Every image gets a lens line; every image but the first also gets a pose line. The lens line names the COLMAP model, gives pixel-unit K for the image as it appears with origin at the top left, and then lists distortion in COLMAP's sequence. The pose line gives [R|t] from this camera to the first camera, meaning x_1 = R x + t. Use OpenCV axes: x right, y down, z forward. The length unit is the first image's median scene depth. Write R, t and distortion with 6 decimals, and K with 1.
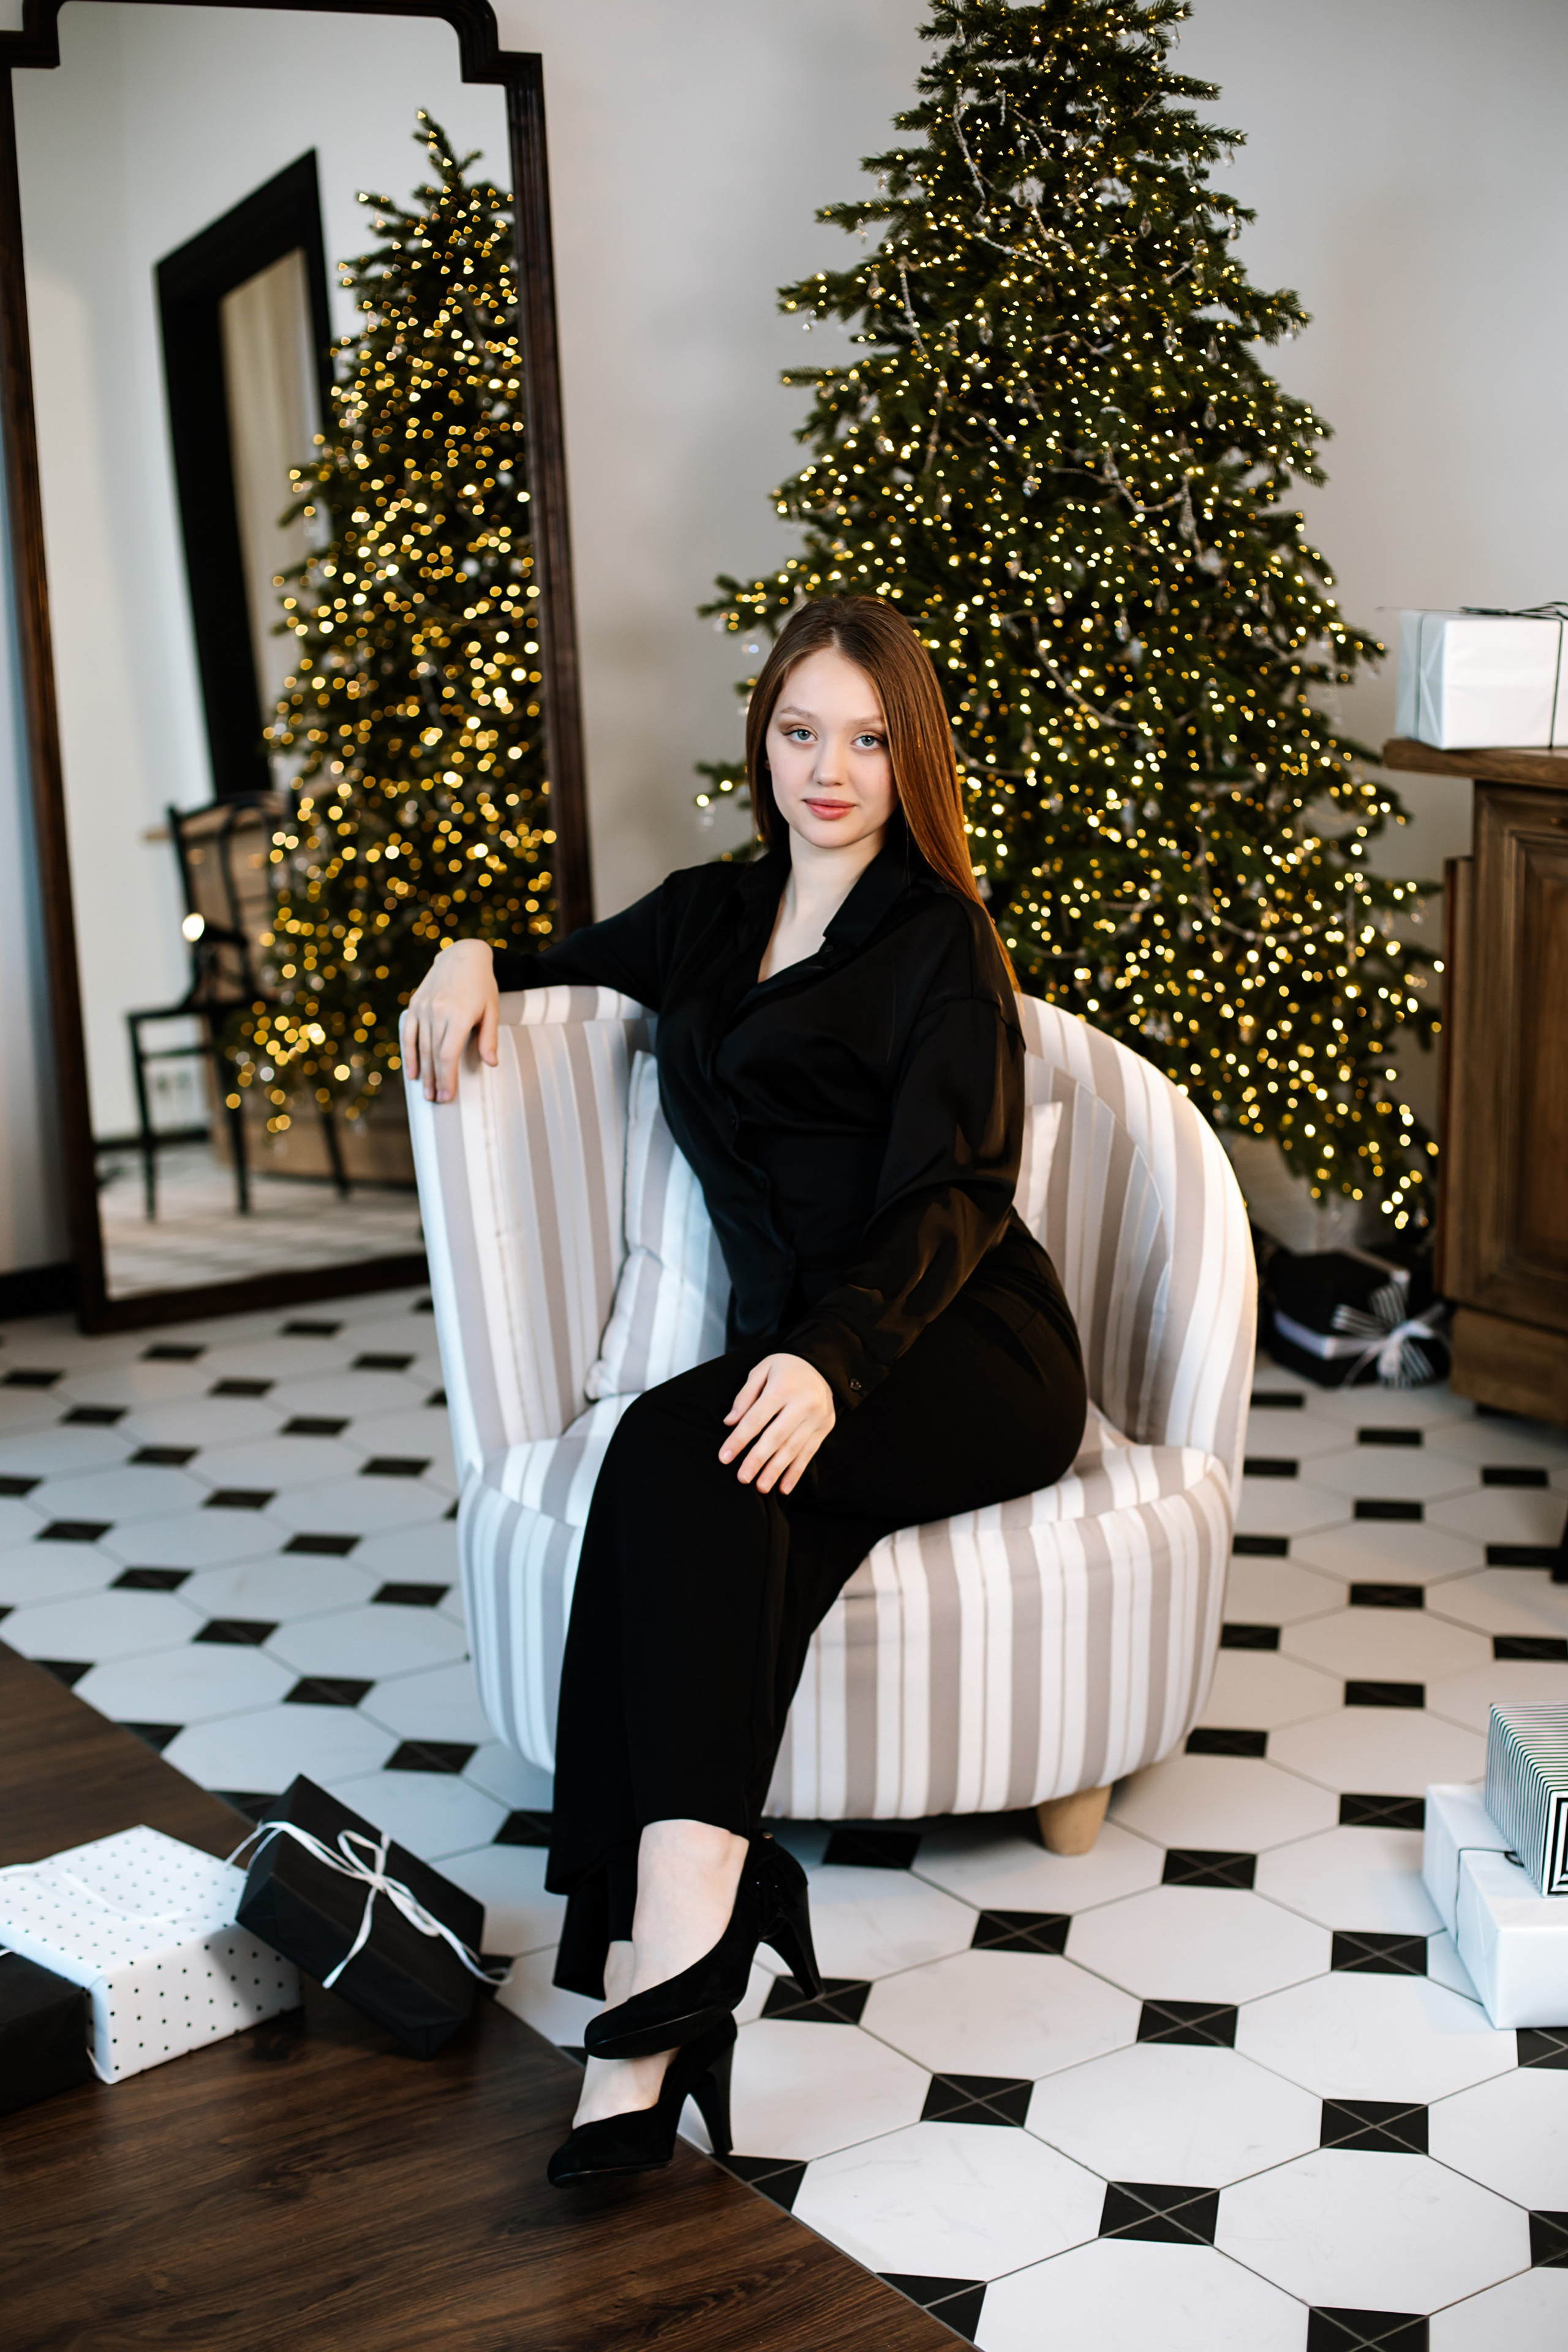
lens RADIAL K [[3432.5, 0, 780.5], [0, 3432.5, 1166.8], [0, 0, 1]] dist [-0.114612, 0.000000]
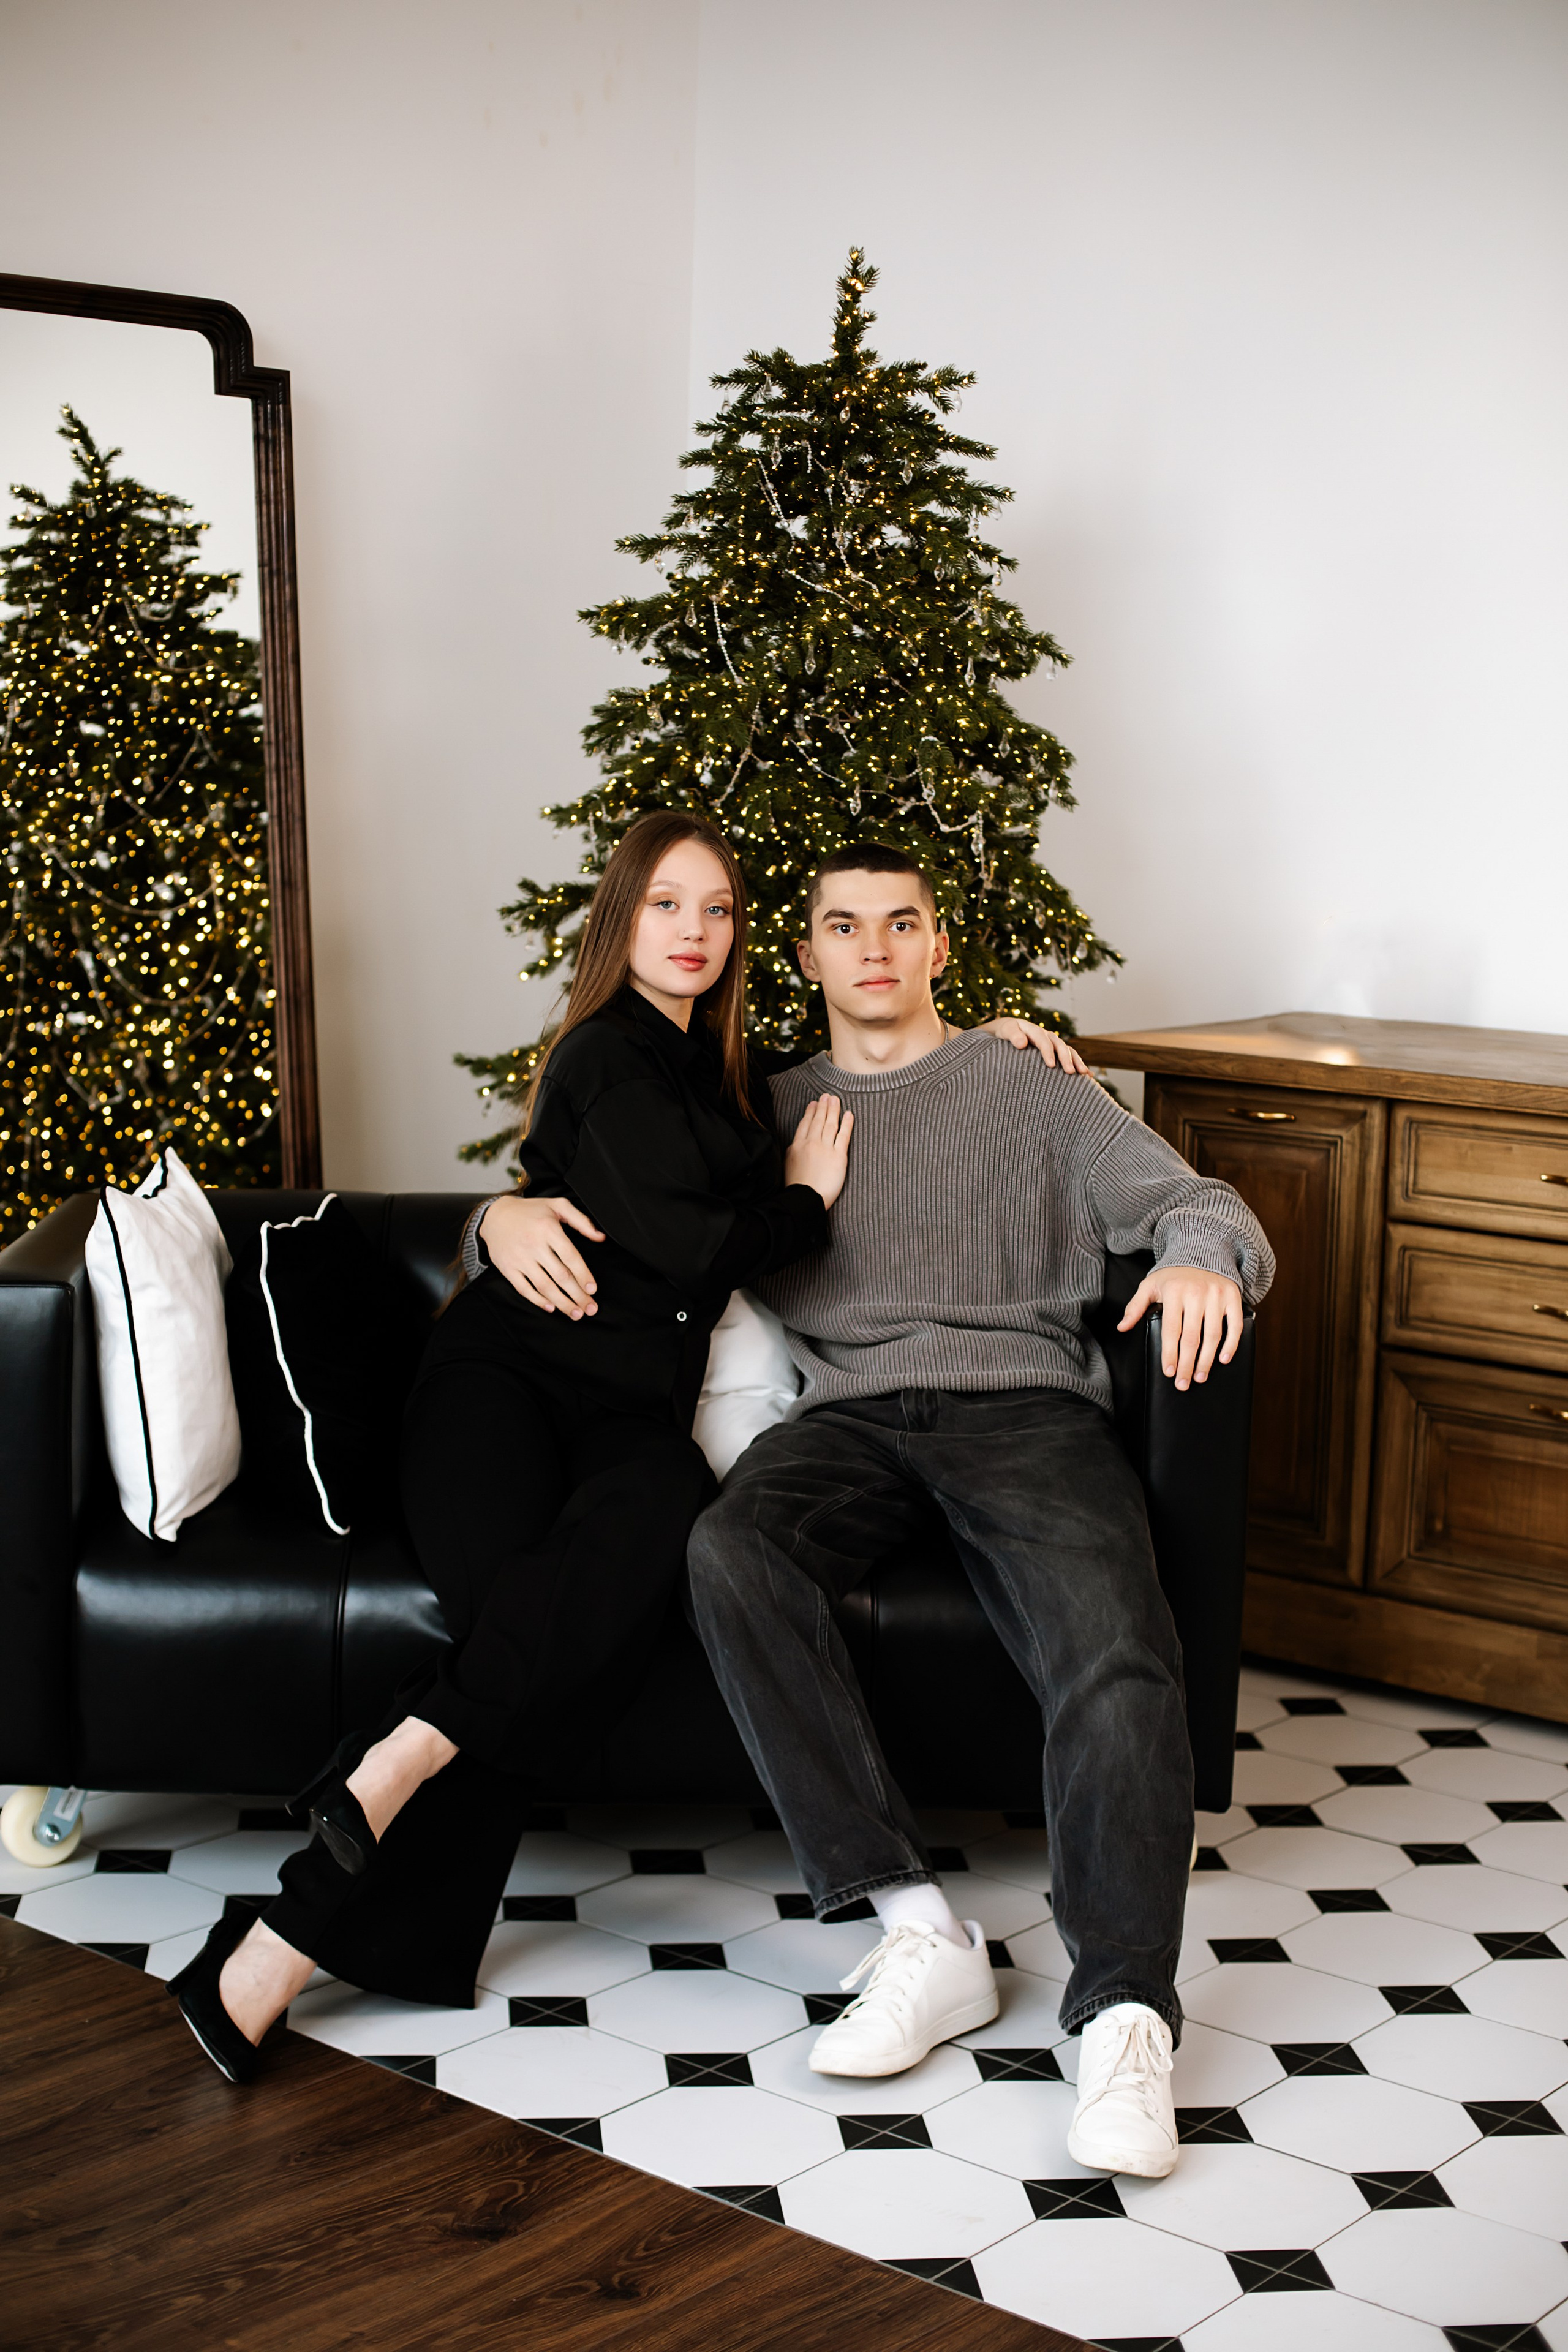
lens RADIAL K [[3432.5, 0, 768.2], [0, 3432.5, 1116.3], [0, 0, 1]] dist [-0.114612, 0.000000]
pose [[0.960978, 0.002617, 0.276612, -0.240704], [0.022306, 0.995966, -0.086918, -0.007139], [-0.275723, 0.089696, 0.957043, -0.023971]]
